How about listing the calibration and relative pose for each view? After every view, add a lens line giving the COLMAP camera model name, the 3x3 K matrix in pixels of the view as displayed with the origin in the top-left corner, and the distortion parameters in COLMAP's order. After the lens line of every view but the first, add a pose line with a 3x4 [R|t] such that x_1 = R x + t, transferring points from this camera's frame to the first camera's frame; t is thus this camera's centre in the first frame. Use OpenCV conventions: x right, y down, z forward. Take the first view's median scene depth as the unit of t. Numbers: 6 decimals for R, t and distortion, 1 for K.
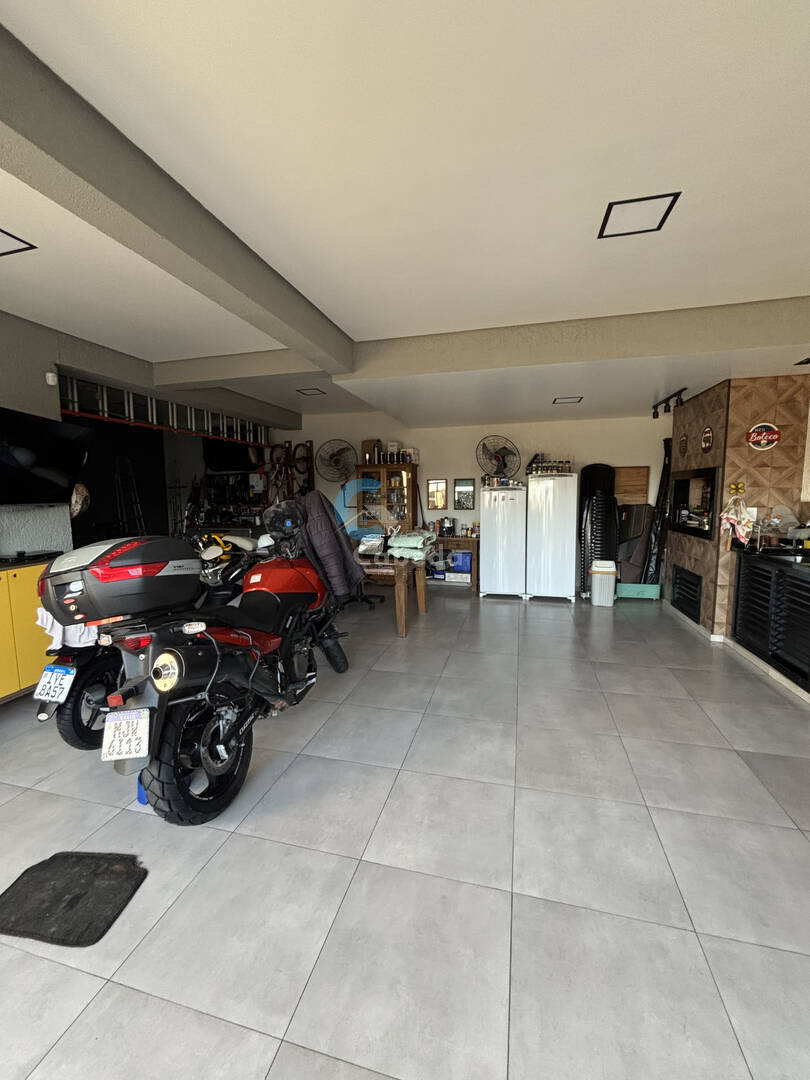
lens RADIAL K [[437.7, 0, 394.7], [0, 437.7, 539.8], [0, 0, 1]] dist [-0.000988, -0.000899]
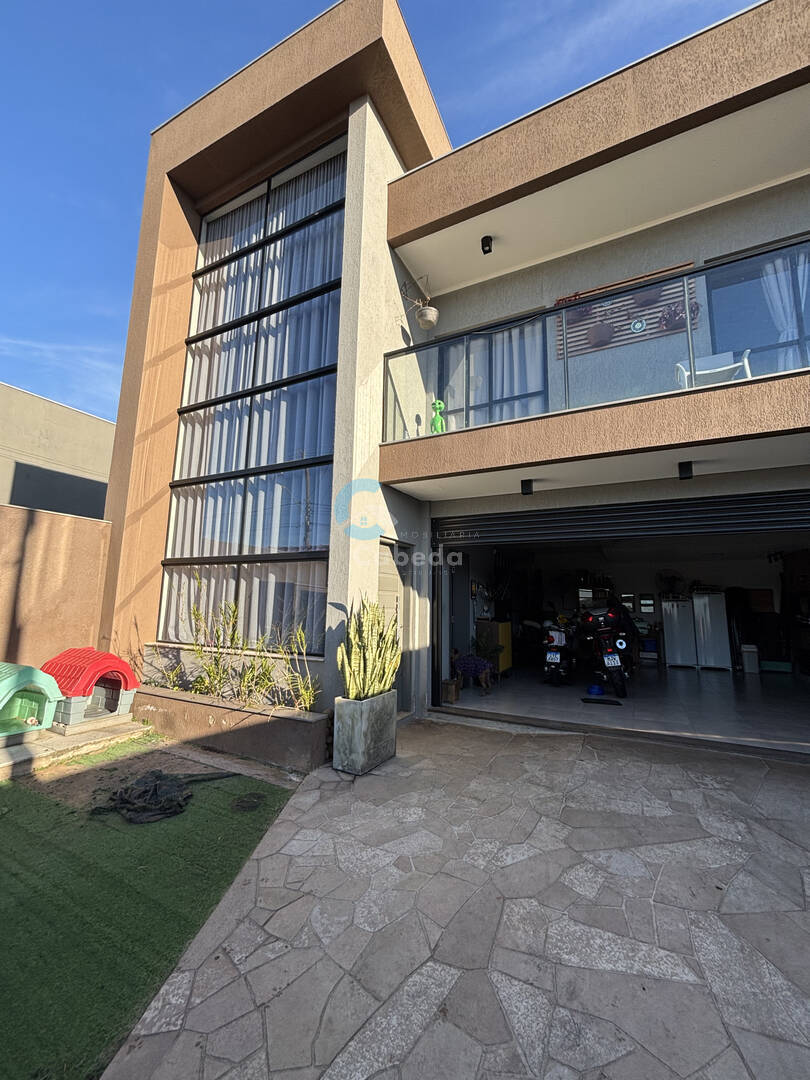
lens RADIAL K [[437.7, 0, 408.8], [0, 437.7, 541.0], [0, 0, 1]] dist [-0.000988, -0.000899]
pose [[0.981732, 0.003107, -0.190241, -0.450218], [-0.051071, 0.967476, -0.247753, 0.134333], [0.183284, 0.252943, 0.949961, -0.866695]]
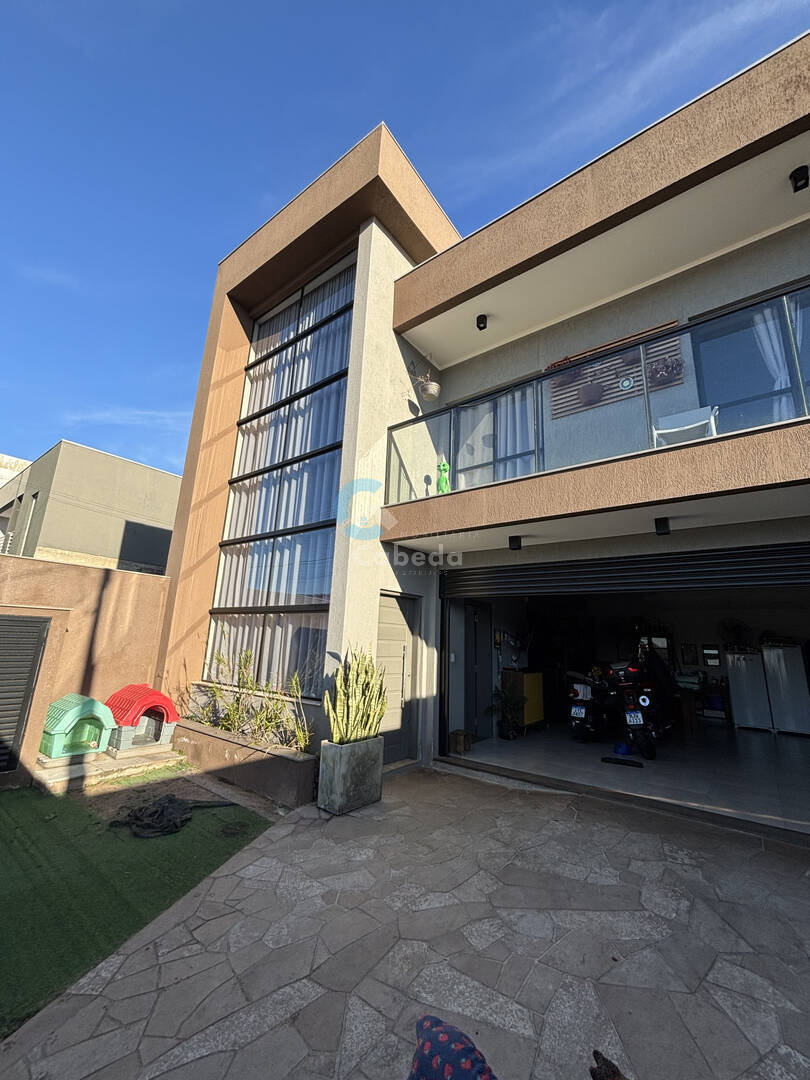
lens RADIAL K [[437.7, 0, 408.3], [0, 437.7, 540.5], [0, 0, 1]] dist [-0.000988, -0.000899]
pose [[0.929843, -0.035573, -0.366232, -0.271270], [-0.090791, 0.942360, -0.322047, 0.113079], [0.356579, 0.332704, 0.873018, -0.898518]]
